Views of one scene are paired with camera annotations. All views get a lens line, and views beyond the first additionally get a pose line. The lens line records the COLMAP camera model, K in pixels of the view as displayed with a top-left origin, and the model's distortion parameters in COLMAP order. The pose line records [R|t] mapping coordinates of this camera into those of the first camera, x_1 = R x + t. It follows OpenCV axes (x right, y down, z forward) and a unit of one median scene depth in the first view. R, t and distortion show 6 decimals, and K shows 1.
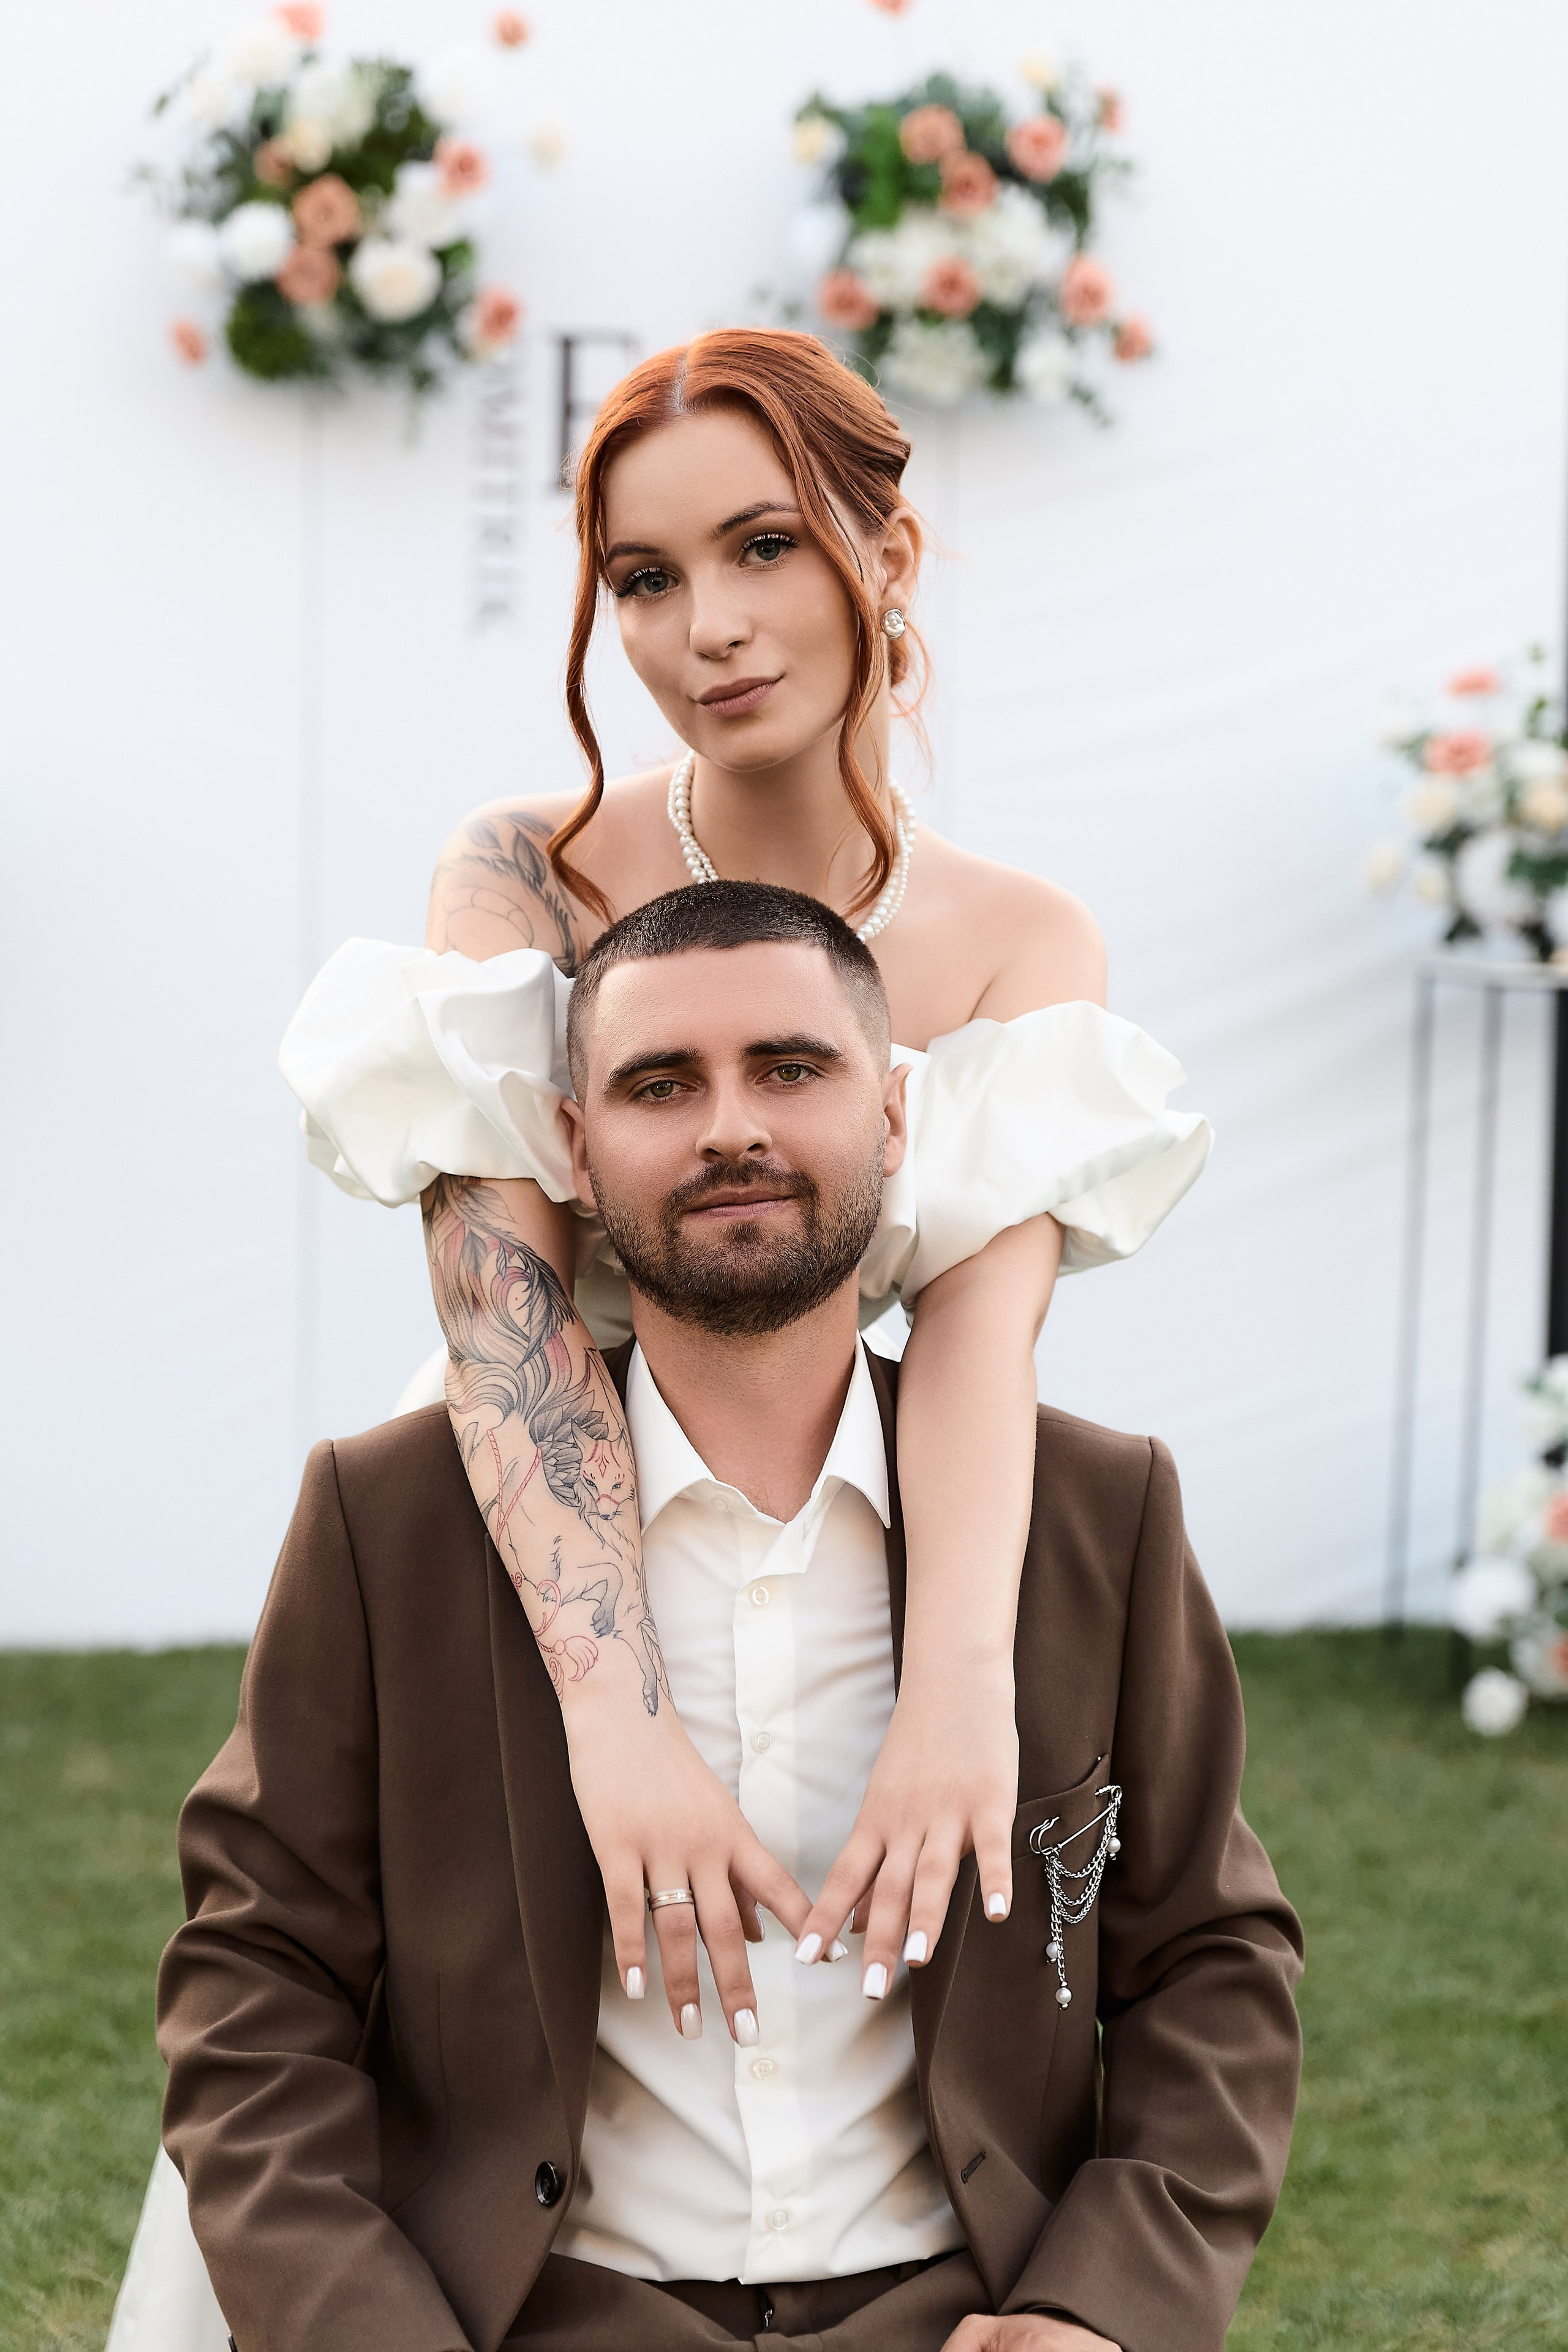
lens RADIAL K [[4298.0, 0, 800.6], [0, 4298.0, 1196.2], [0, 0, 1]] dist [0.050397, 0.000000]
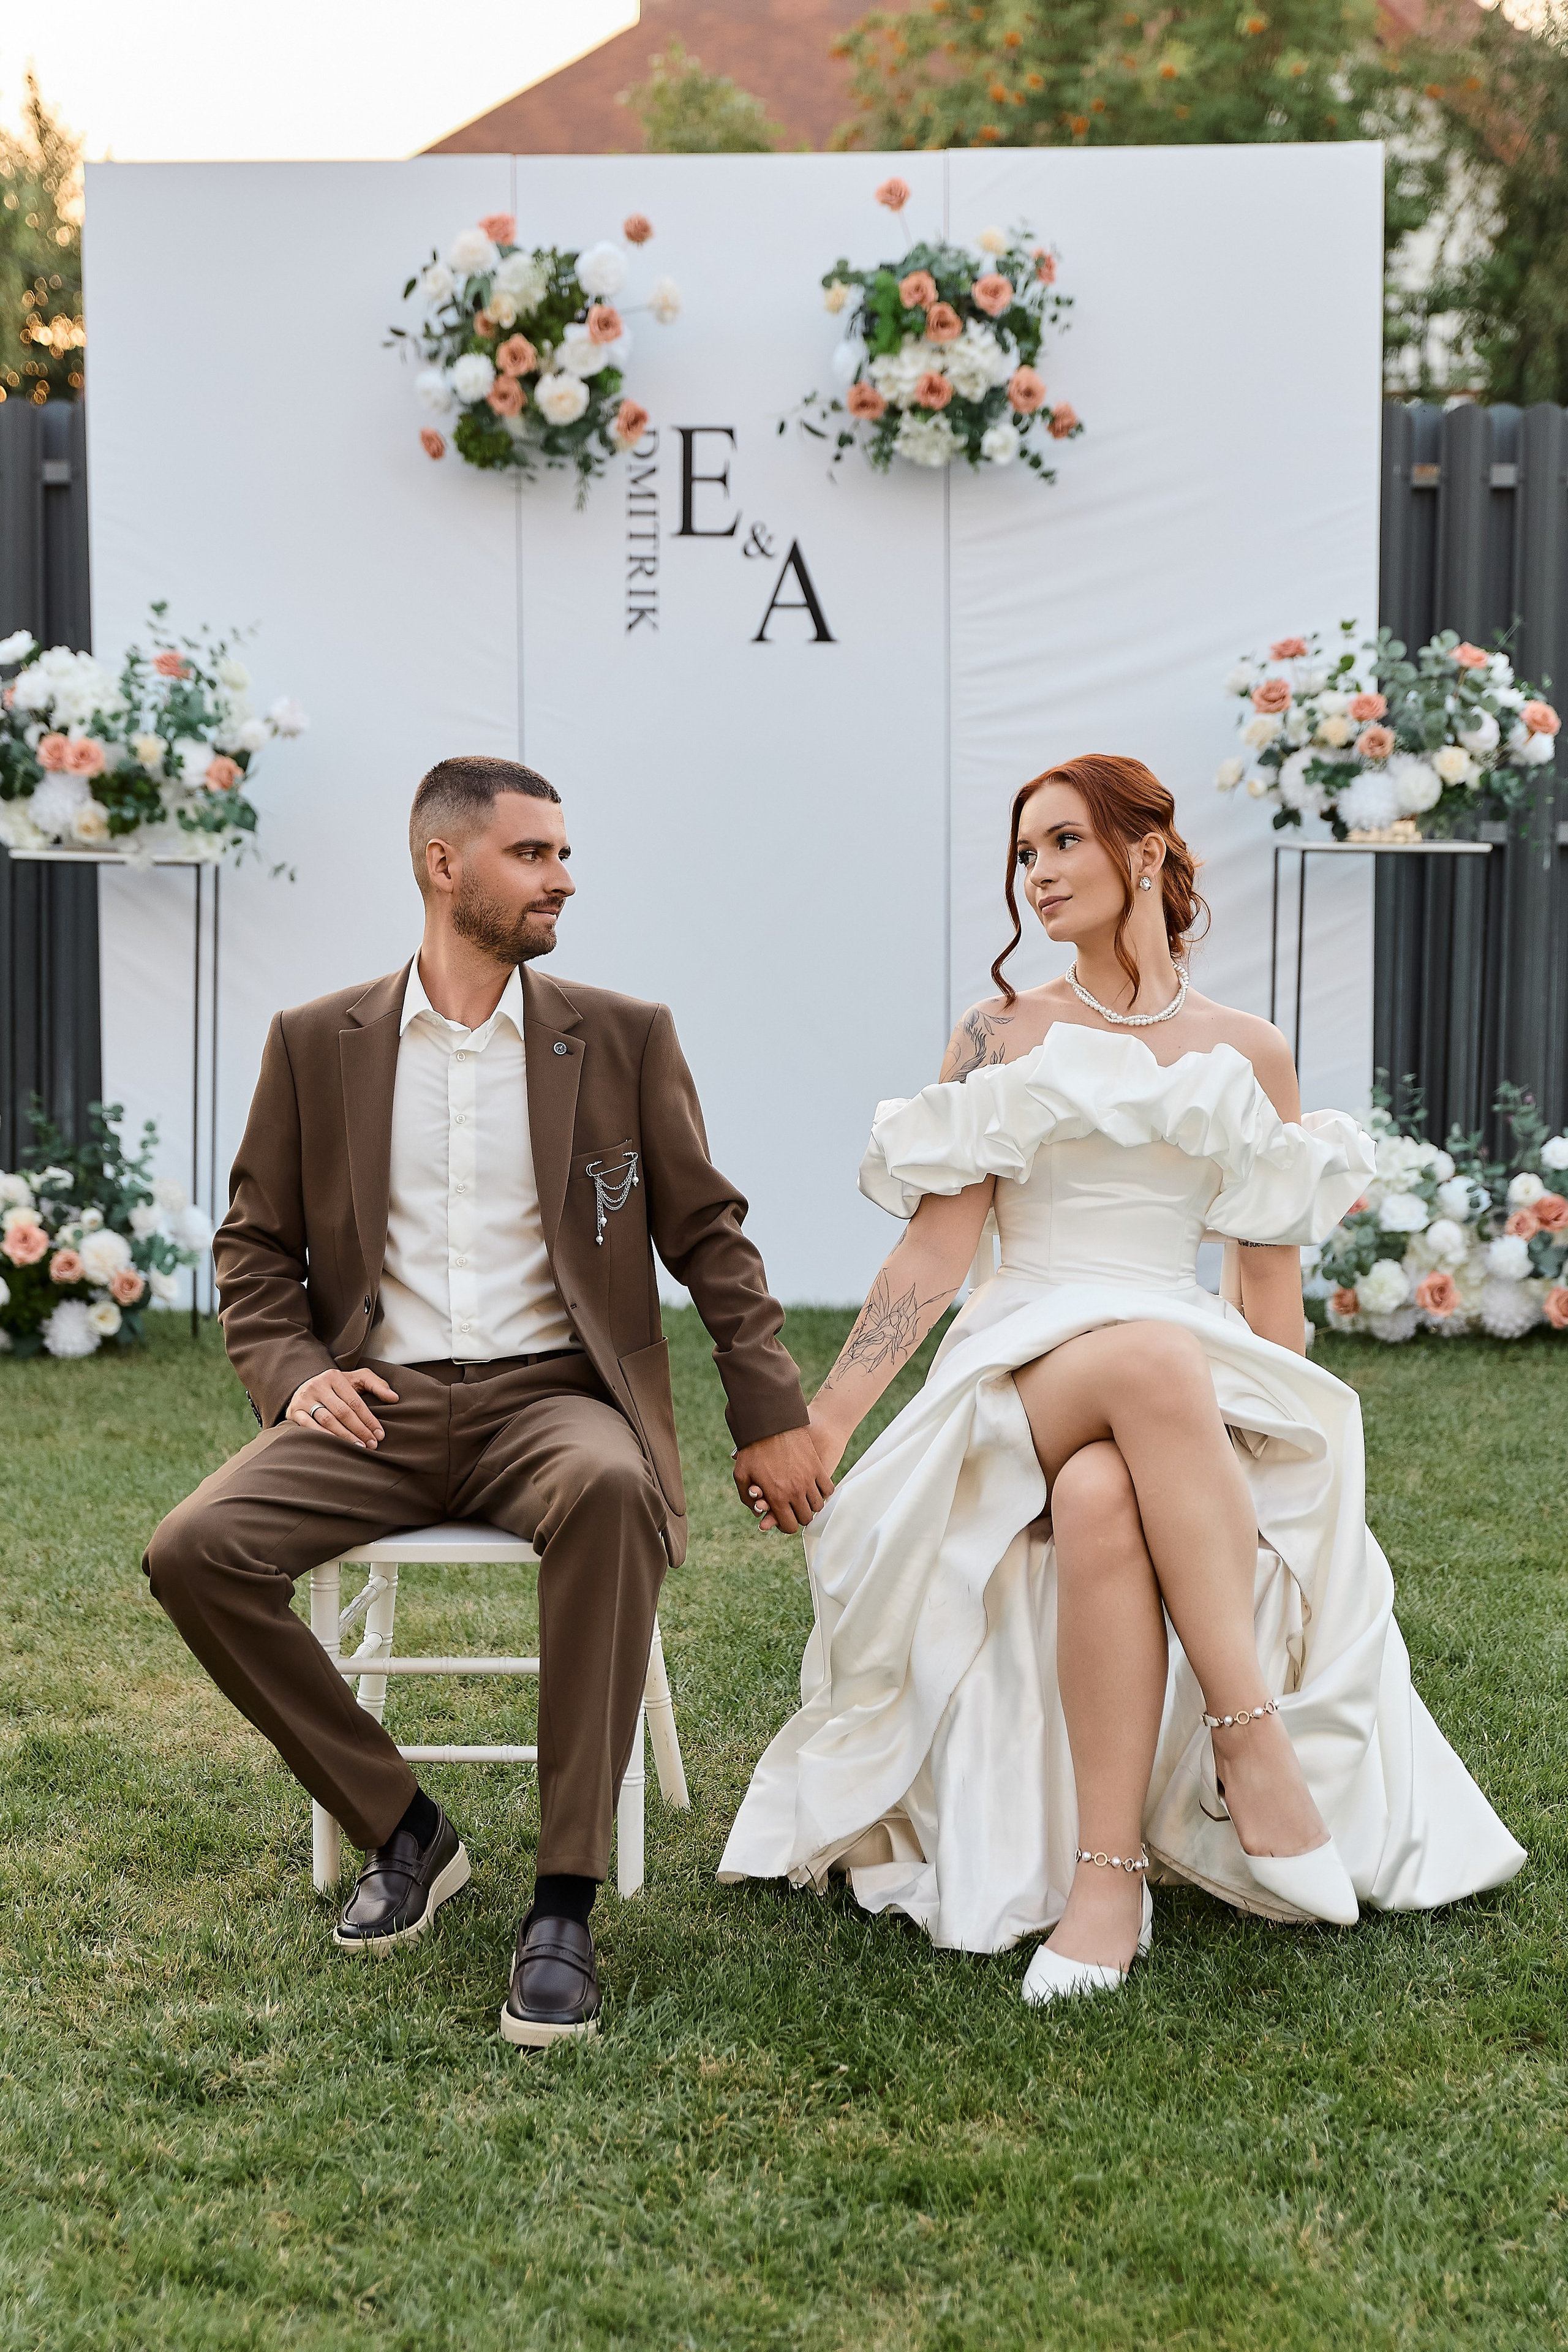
lens RADIAL K [[3791.1, 0, 768.9], [0, 3791.1, 1186.7], [0, 0, 1]] dist [0.040958, 0.000000]
pose [[0.994181, -0.009390, -0.107311, 0.117146], [0.011737, 0.999705, 0.021260, 0.035439], [0.107080, -0.022396, 0.993998, -0.318701]]
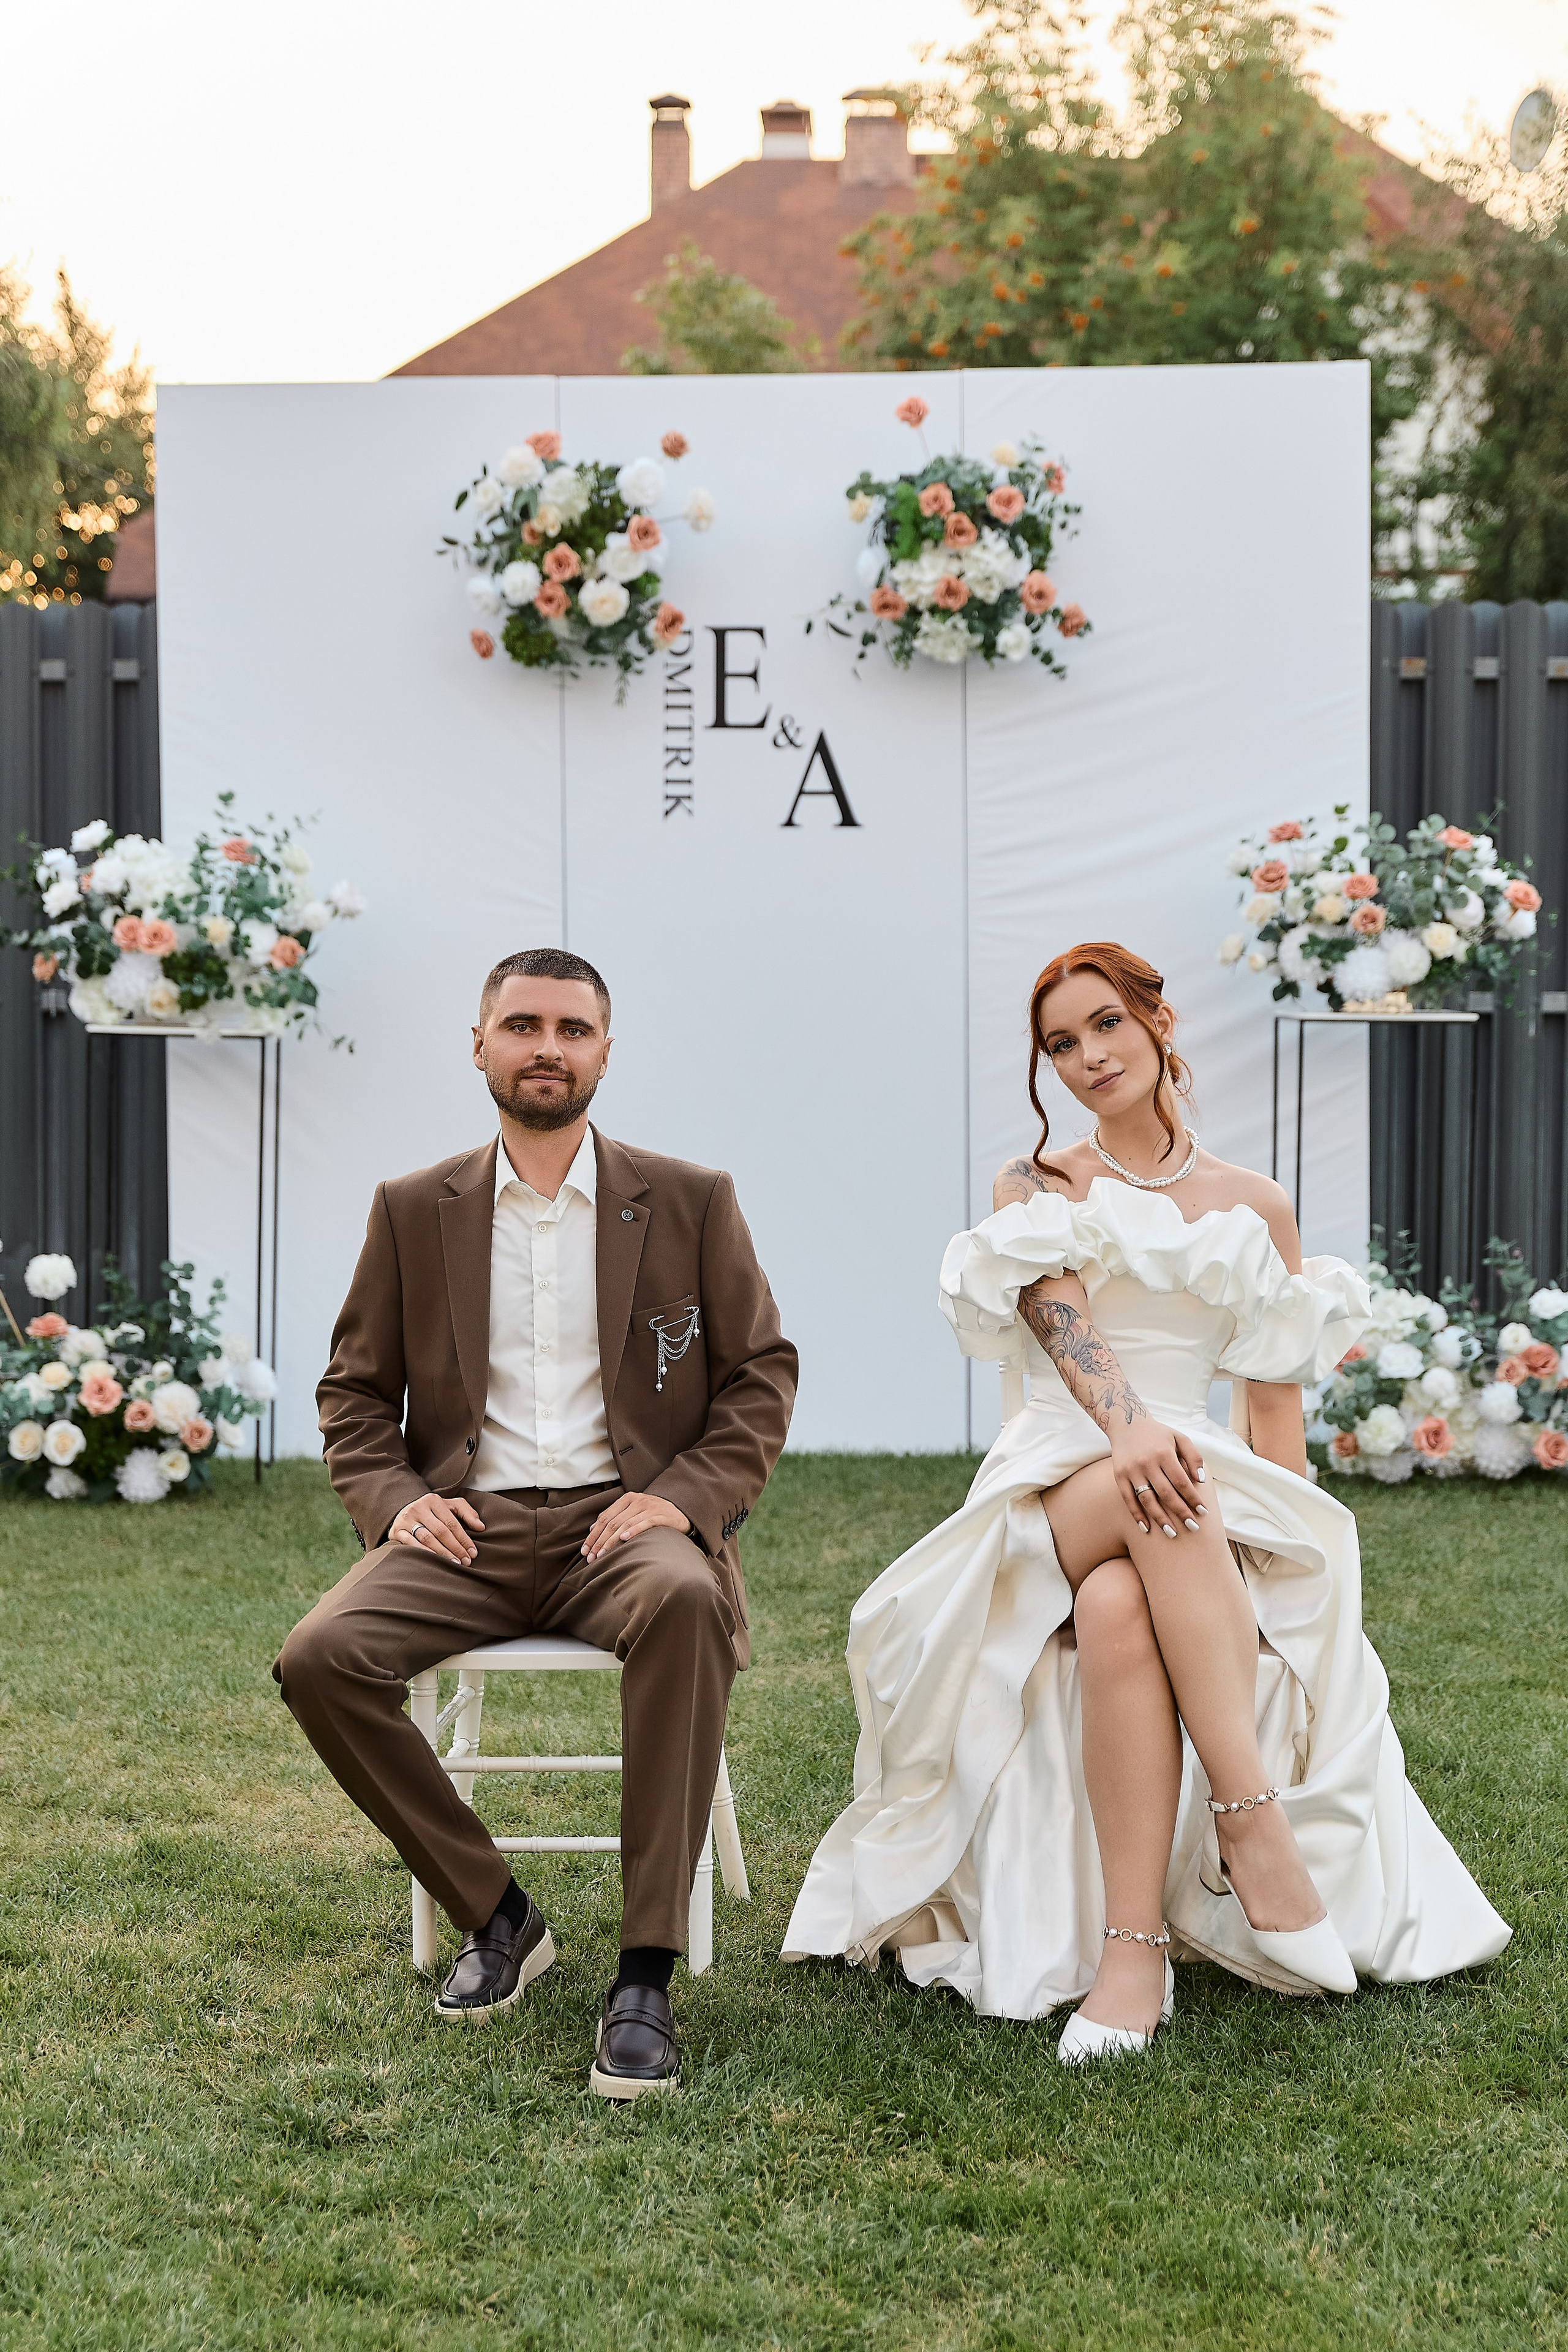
lens RADIAL K [[3745.6, 0, 770.1], [0, 3745.6, 1171.5], [0, 0, 1]] dist [0.044743, 0.000000]
pose [[0.993915, -0.018146, -0.108641, 0.115608], [0.015444, 0.999551, -0.025659, 0.037219], [0.109058, 0.023825, 0.993750, -0.382079]]
